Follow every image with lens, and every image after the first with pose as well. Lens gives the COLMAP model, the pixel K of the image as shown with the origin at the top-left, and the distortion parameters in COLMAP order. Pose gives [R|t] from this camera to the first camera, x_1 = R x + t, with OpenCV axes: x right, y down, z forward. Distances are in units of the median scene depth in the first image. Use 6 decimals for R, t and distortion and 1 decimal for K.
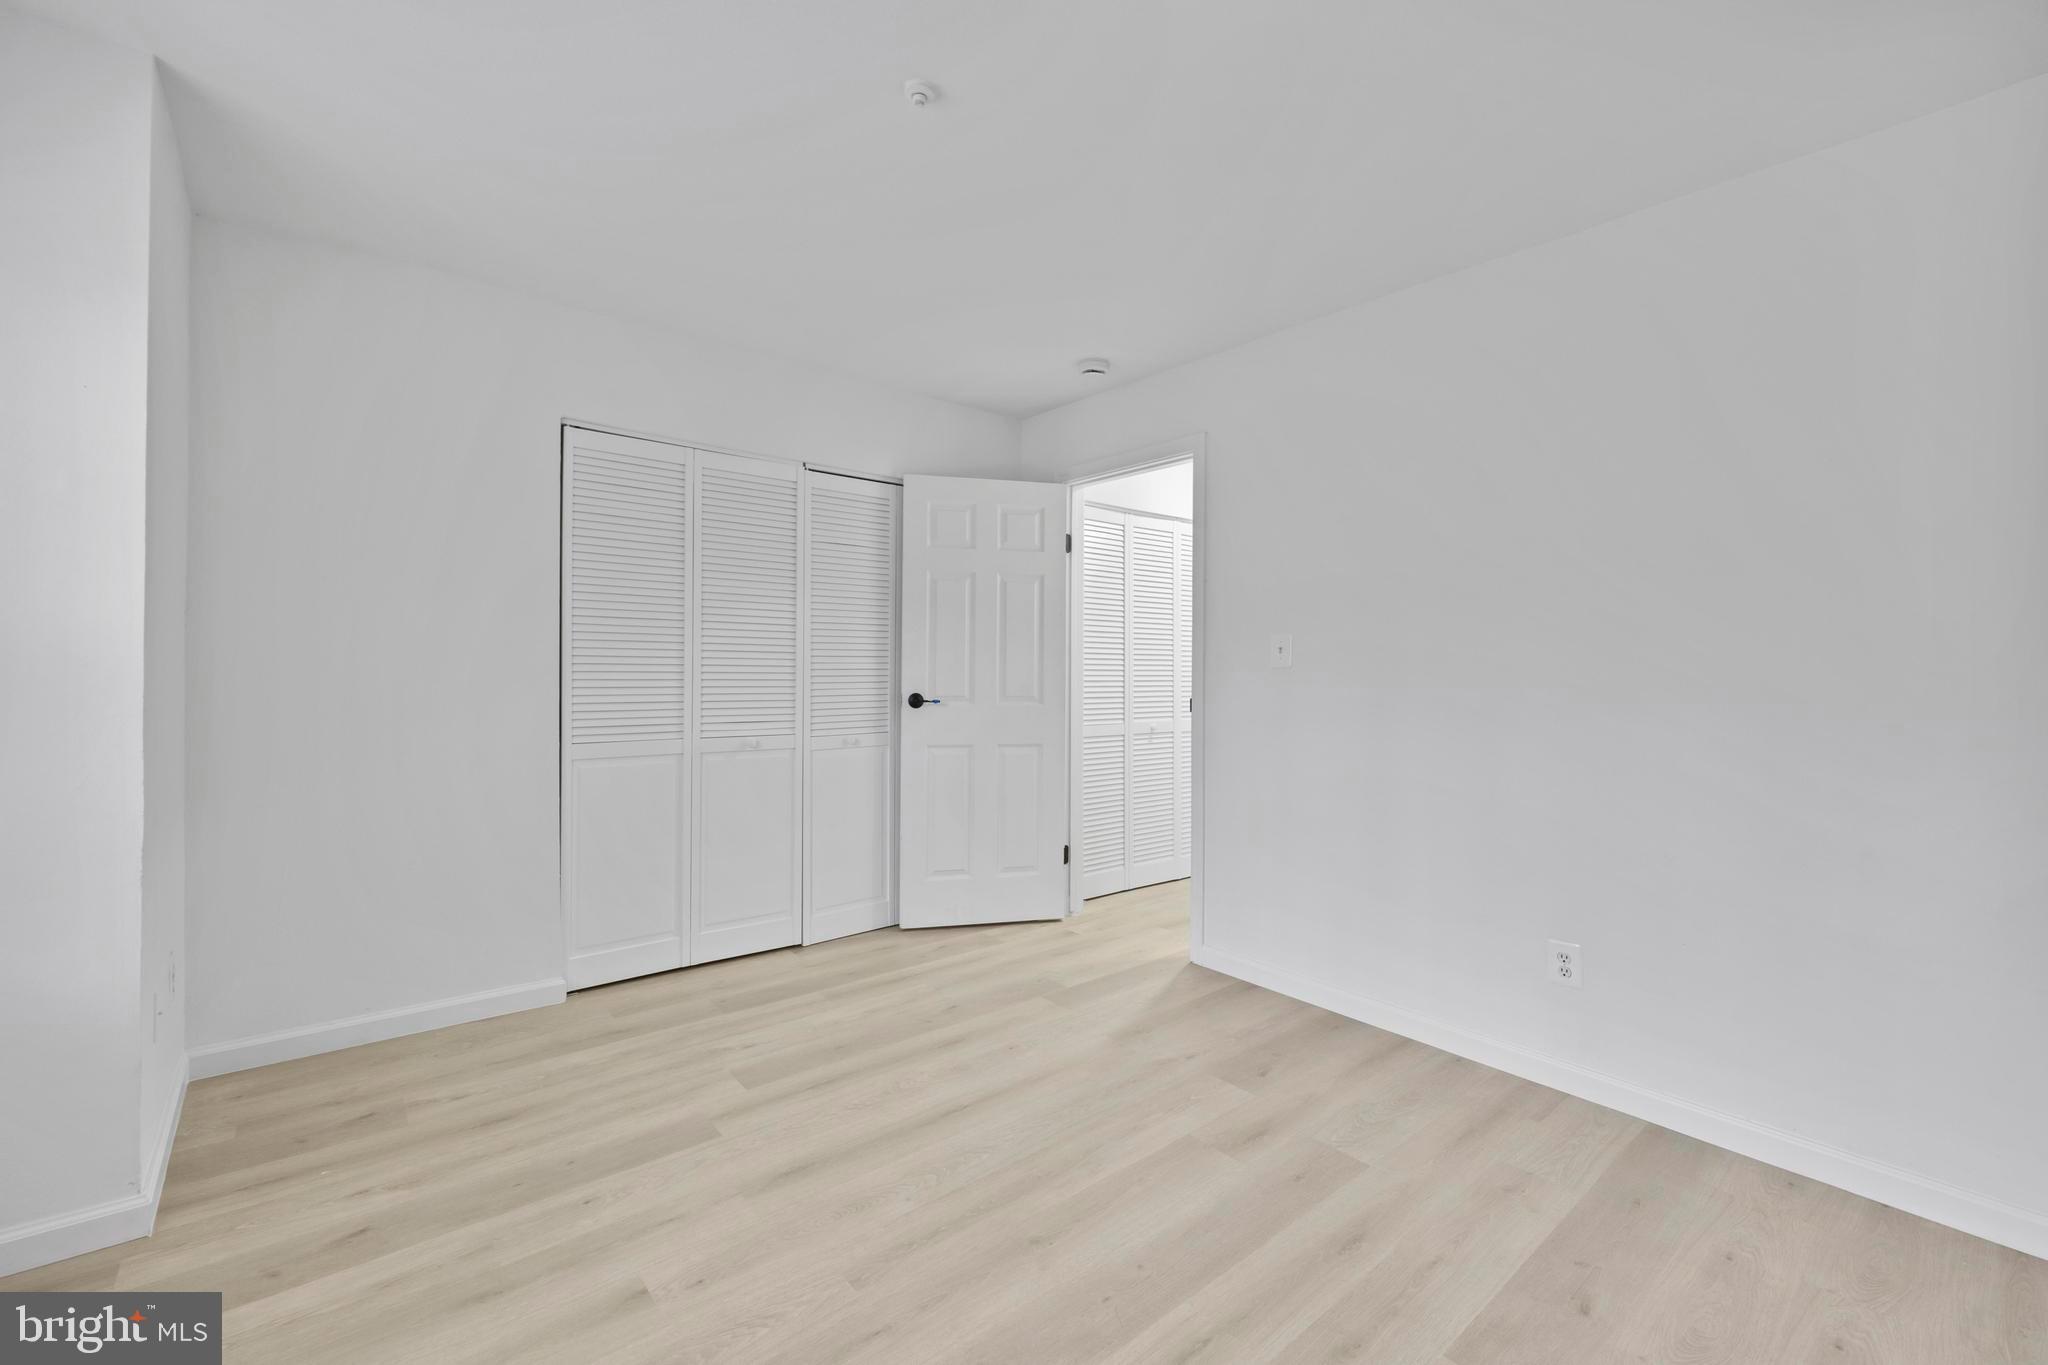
lens RADIAL K [[843.1, 0, 1031.3], [0, 843.1, 675.6], [0, 0, 1]] dist [0.001469, 0.000141]
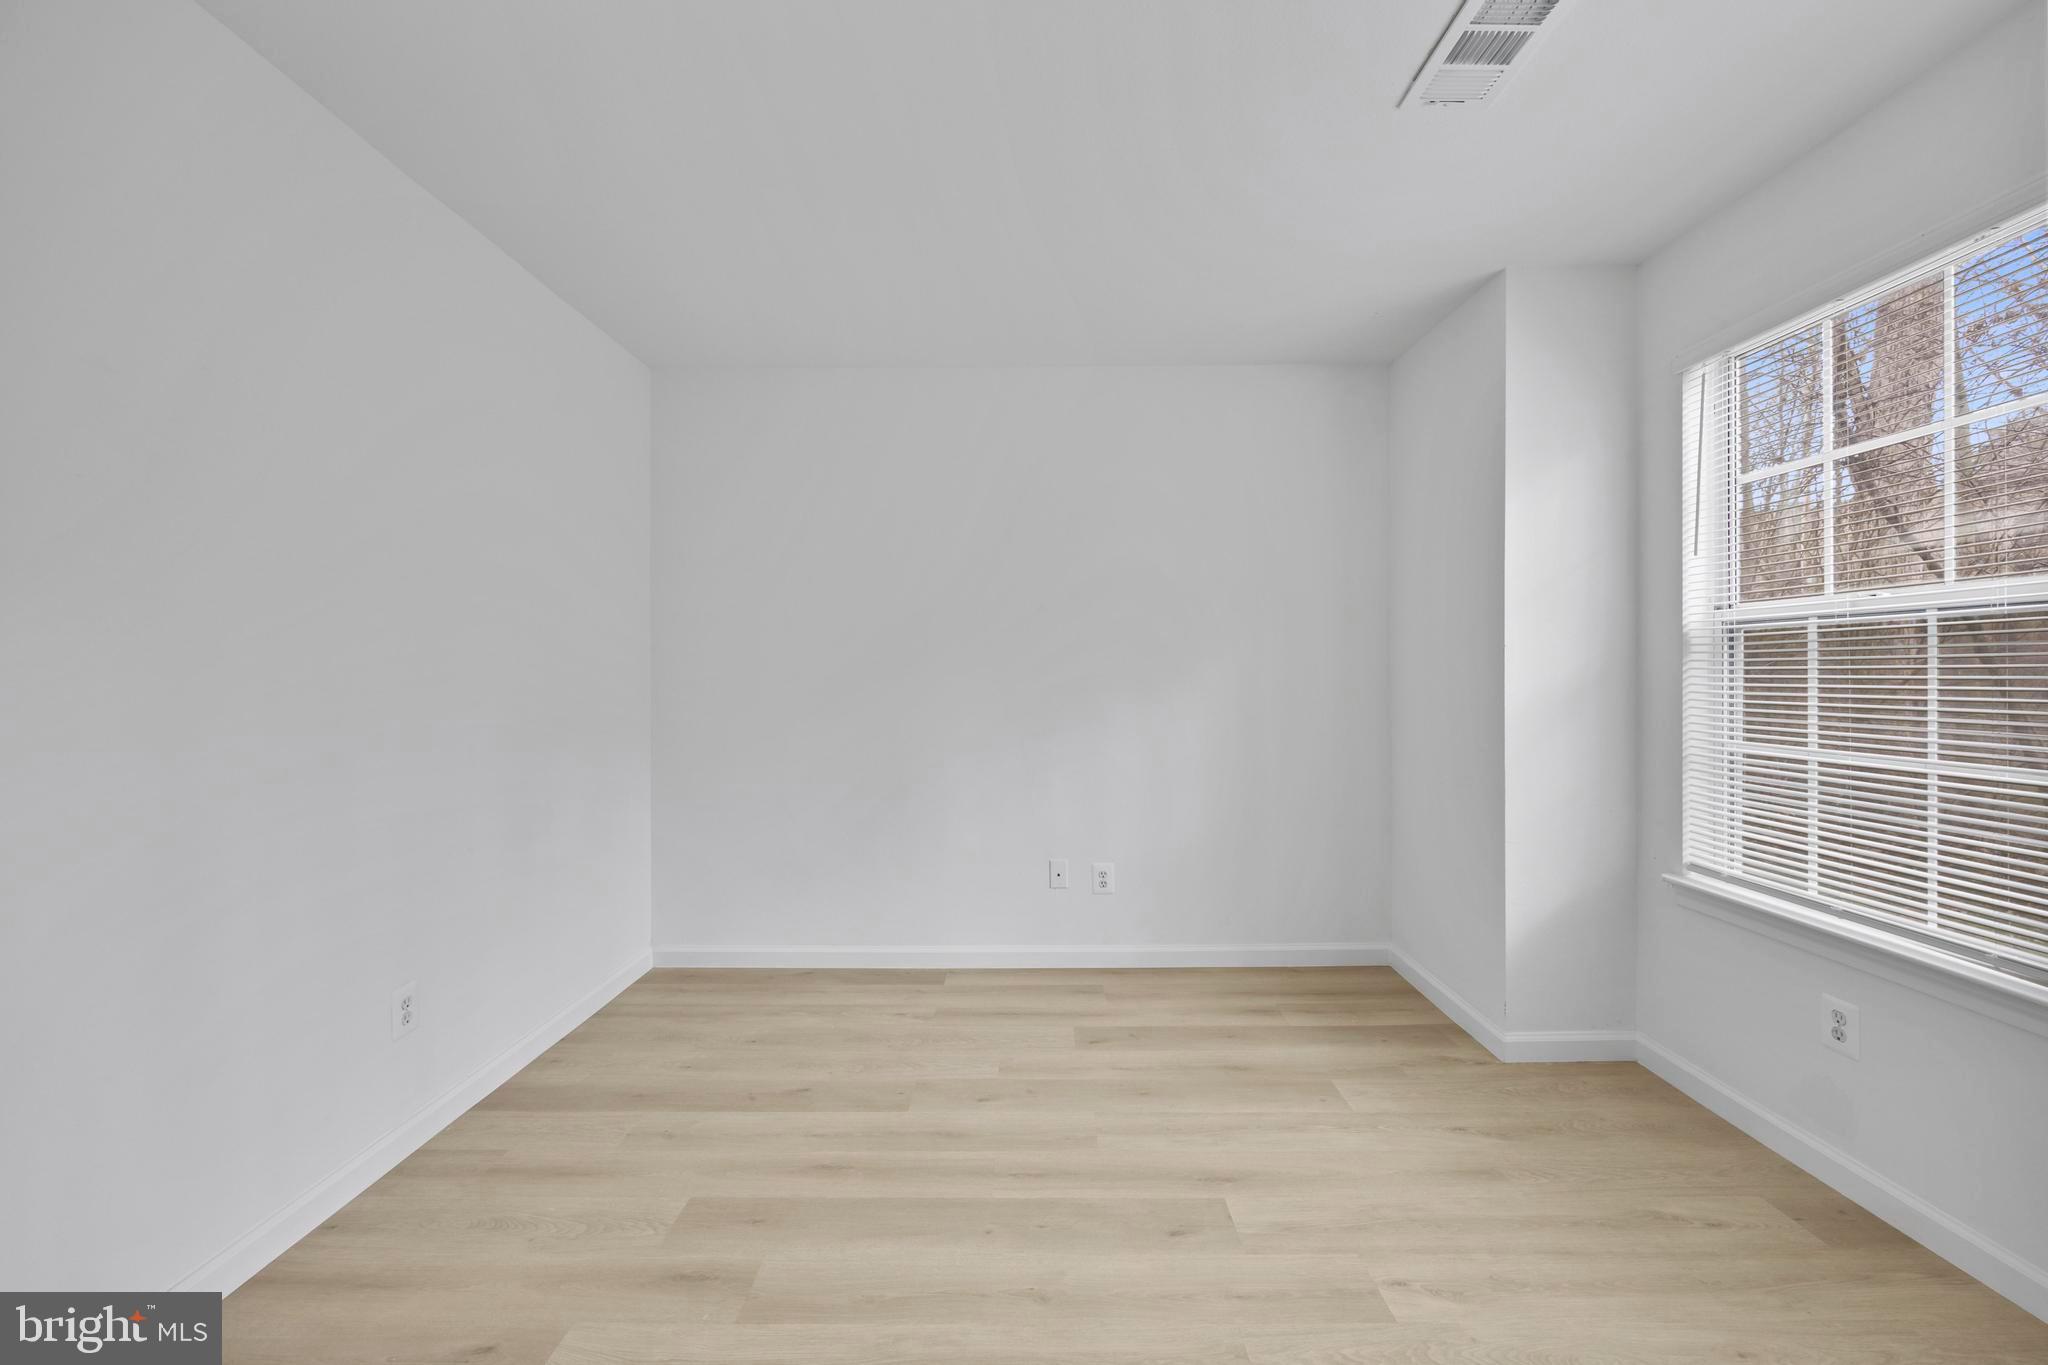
lens RADIAL K [[843.1, 0, 1031.3], [0, 843.1, 675.6], [0, 0, 1]] dist [0.001469, 0.000141]
pose [[-0.773383, -0.003923, 0.633927, -0.502017], [0.000526, 0.999977, 0.006829, -0.007157], [-0.633939, 0.005615, -0.773363, 1.531175]]
